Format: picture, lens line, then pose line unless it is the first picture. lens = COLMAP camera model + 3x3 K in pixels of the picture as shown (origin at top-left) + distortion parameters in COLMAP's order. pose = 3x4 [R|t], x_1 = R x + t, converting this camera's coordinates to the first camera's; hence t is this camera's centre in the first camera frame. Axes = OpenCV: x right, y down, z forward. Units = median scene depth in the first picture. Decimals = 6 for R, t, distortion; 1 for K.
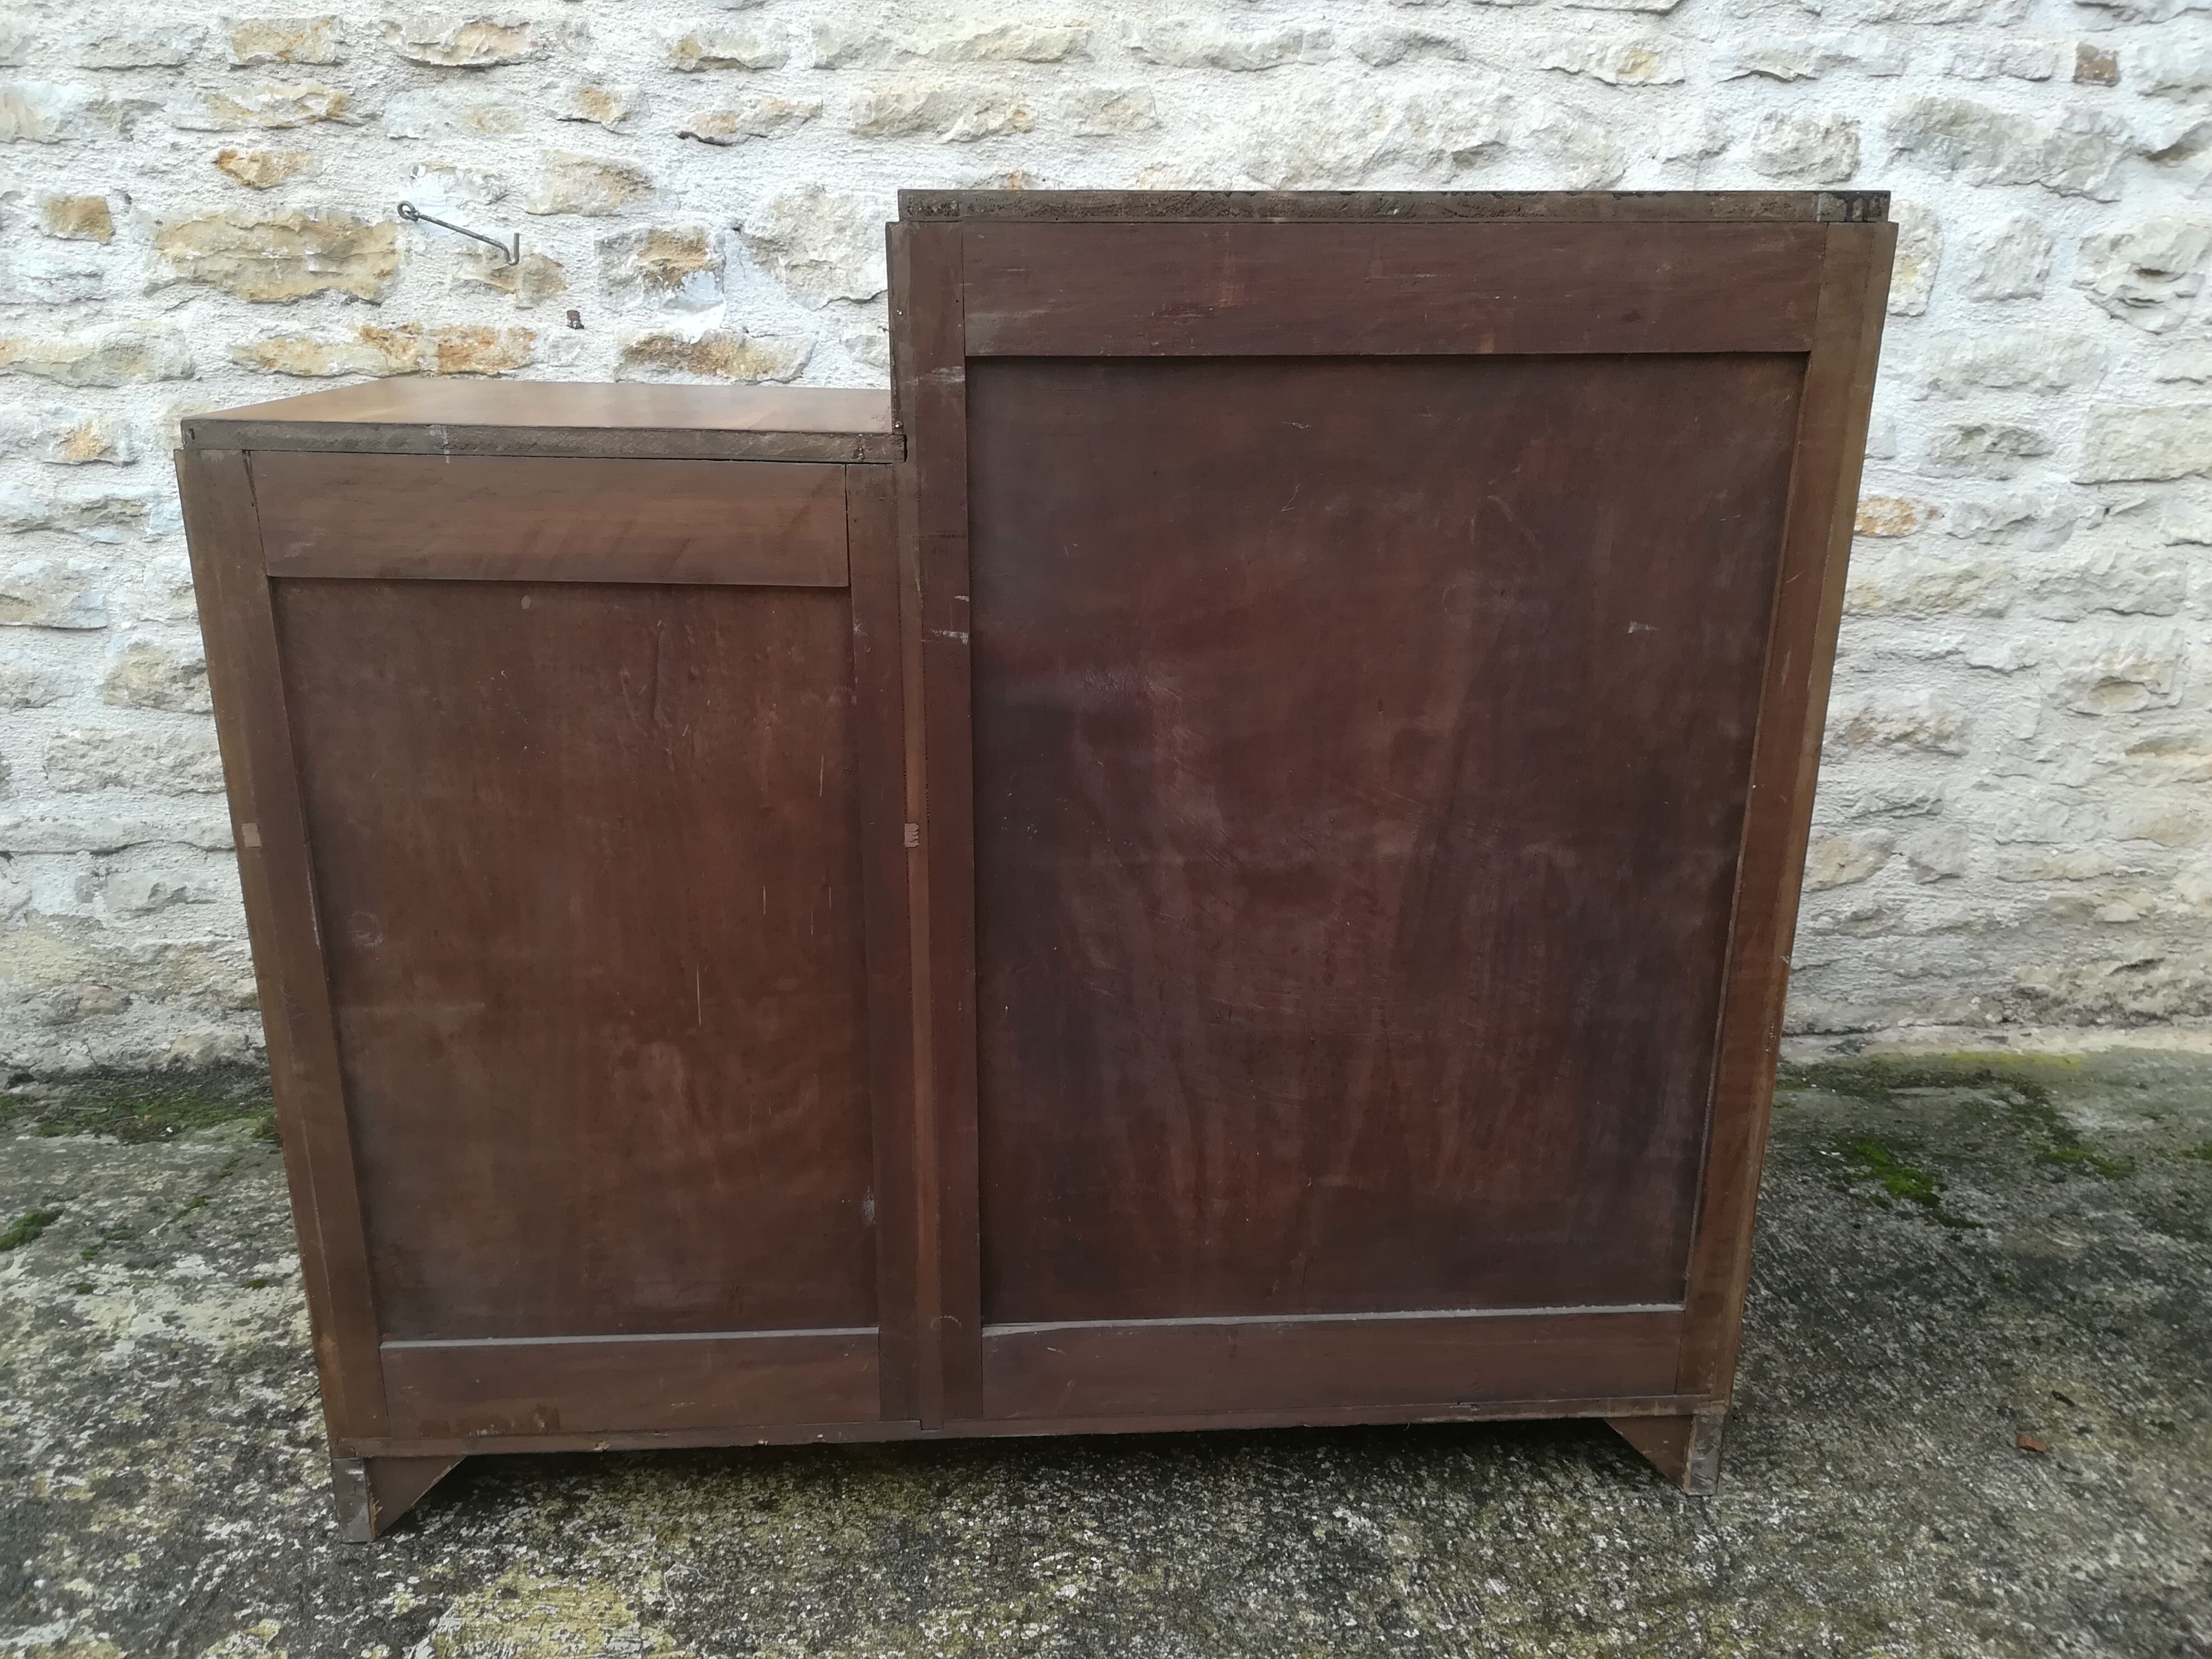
lens RADIAL K [[1722.6, 0, 1097.1], [0, 1722.6, 838.5], [0, 0, 1]] dist [0.052687, -0.070368]
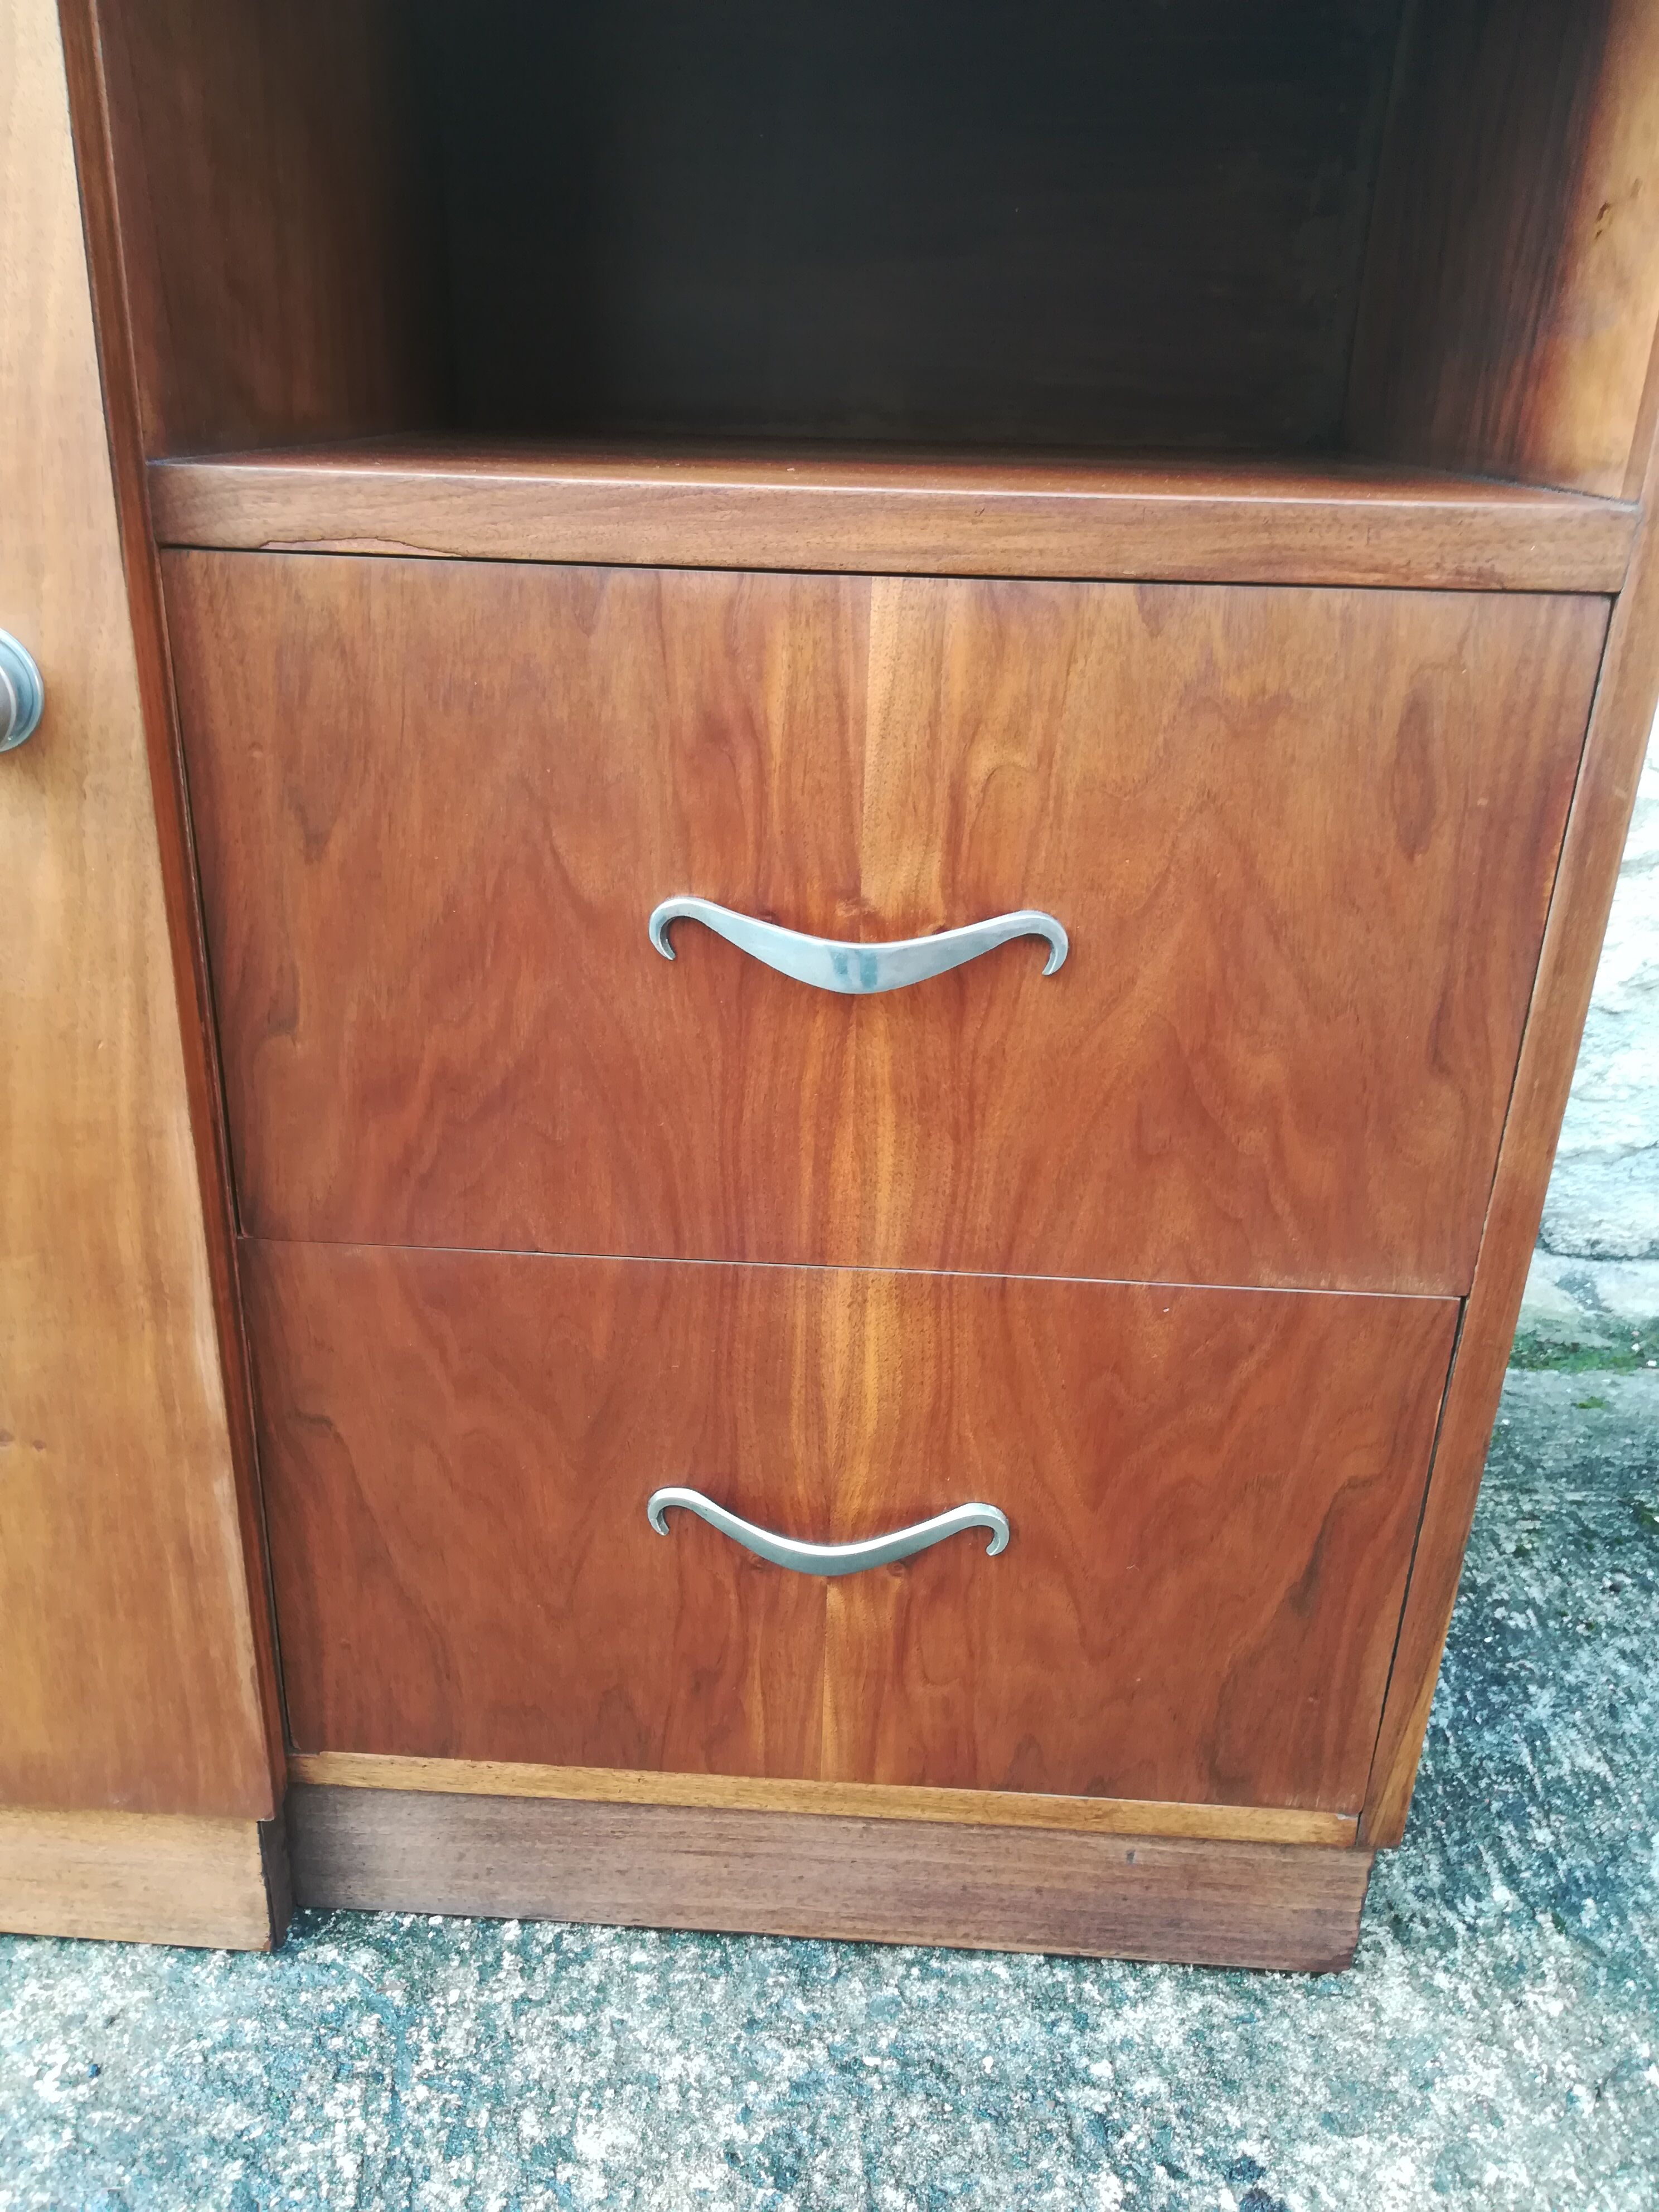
lens RADIAL K [[1722.6, 0, 808.0], [0, 1722.6, 1105.7], [0, 0, 1]] dist [0.052687, -0.070368]
pose [[0.996790, 0.051938, -0.060924, 0.192785], [-0.044950, 0.992810, 0.110938, 0.012752], [0.066248, -0.107844, 0.991958, 0.488184]]
